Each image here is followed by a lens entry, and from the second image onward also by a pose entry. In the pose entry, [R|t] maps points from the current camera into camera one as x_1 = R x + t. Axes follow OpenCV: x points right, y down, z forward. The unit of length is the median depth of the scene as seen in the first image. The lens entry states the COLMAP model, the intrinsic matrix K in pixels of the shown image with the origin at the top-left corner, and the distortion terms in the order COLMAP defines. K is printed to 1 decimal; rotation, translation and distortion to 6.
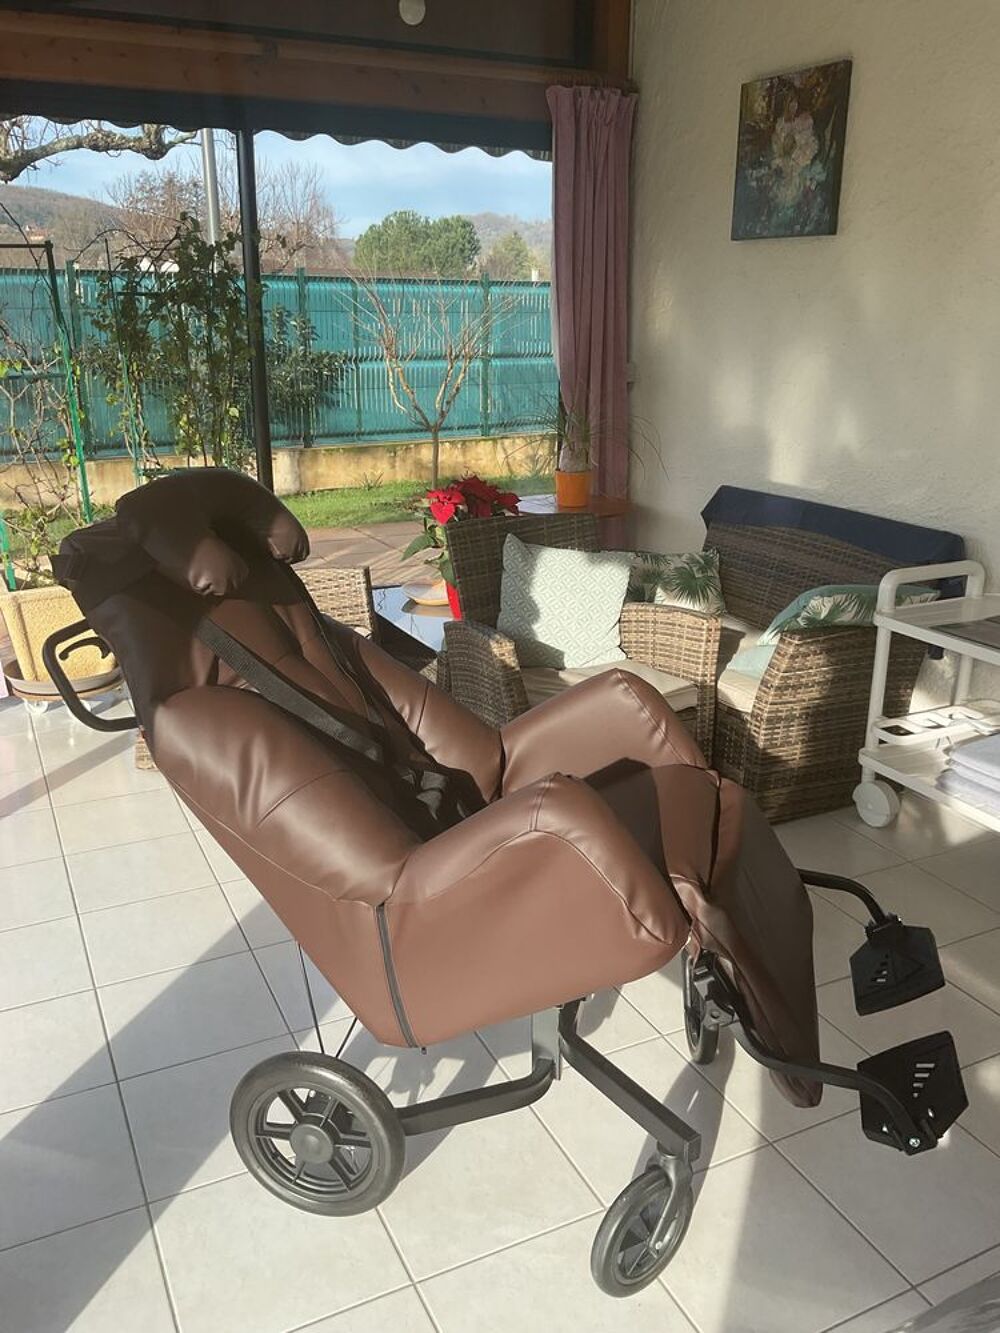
lens RADIAL K [[1073.8, 0, 494.7], [0, 1073.8, 711.1], [0, 0, 1]] dist [0.027727, -0.061092]
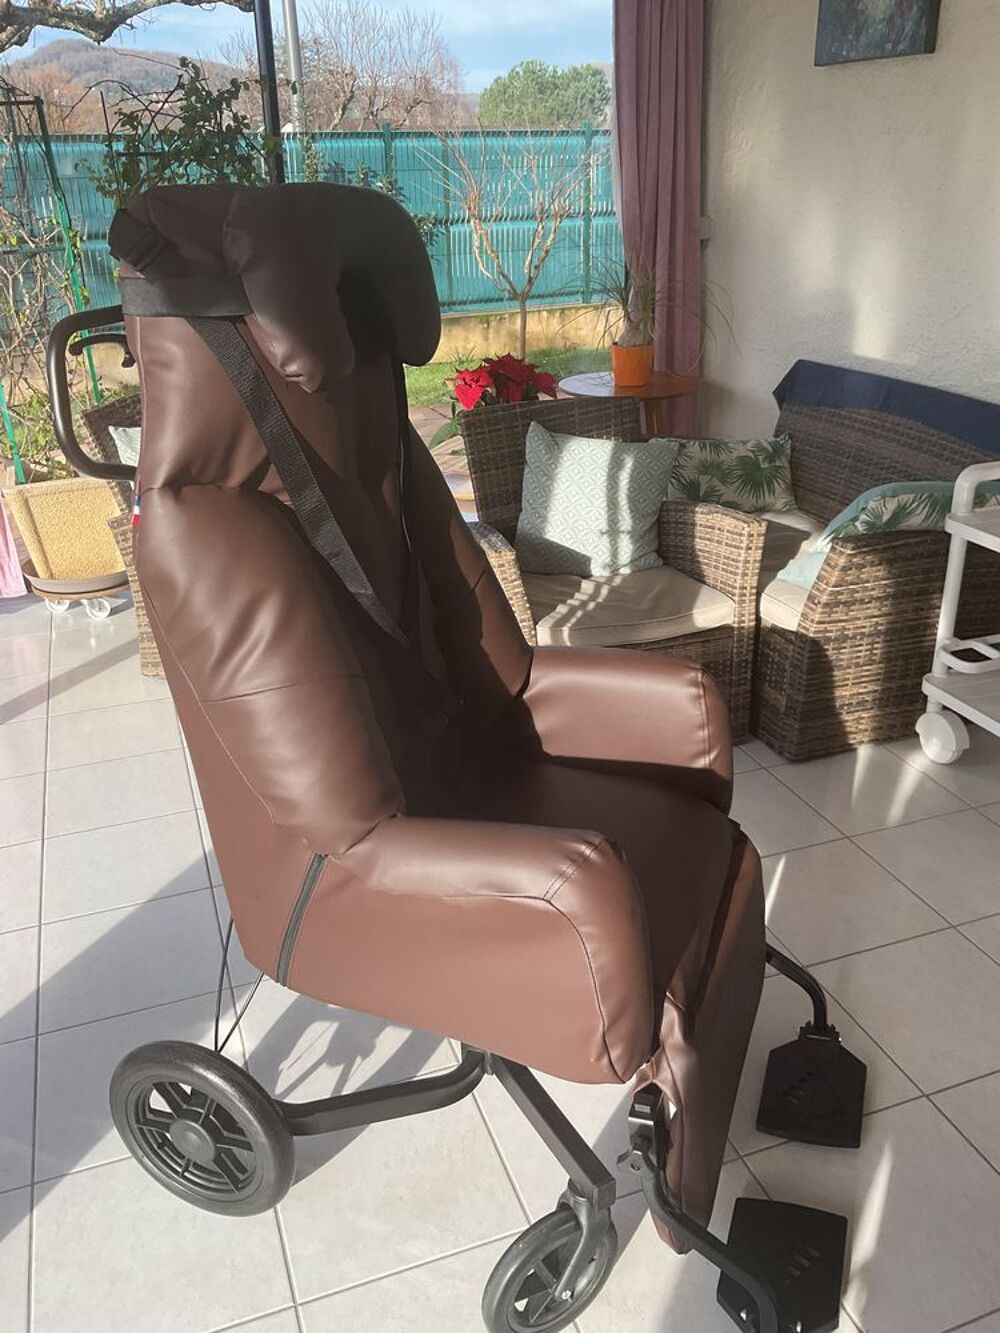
lens RADIAL K [[1073.8, 0, 486.0], [0, 1073.8, 703.4], [0, 0, 1]] dist [0.027727, -0.061092]
pose [[0.993190, 0.024267, -0.113951, 0.079659], [-0.012153, 0.994311, 0.105821, -0.026437], [0.115871, -0.103716, 0.987834, 0.091481]]
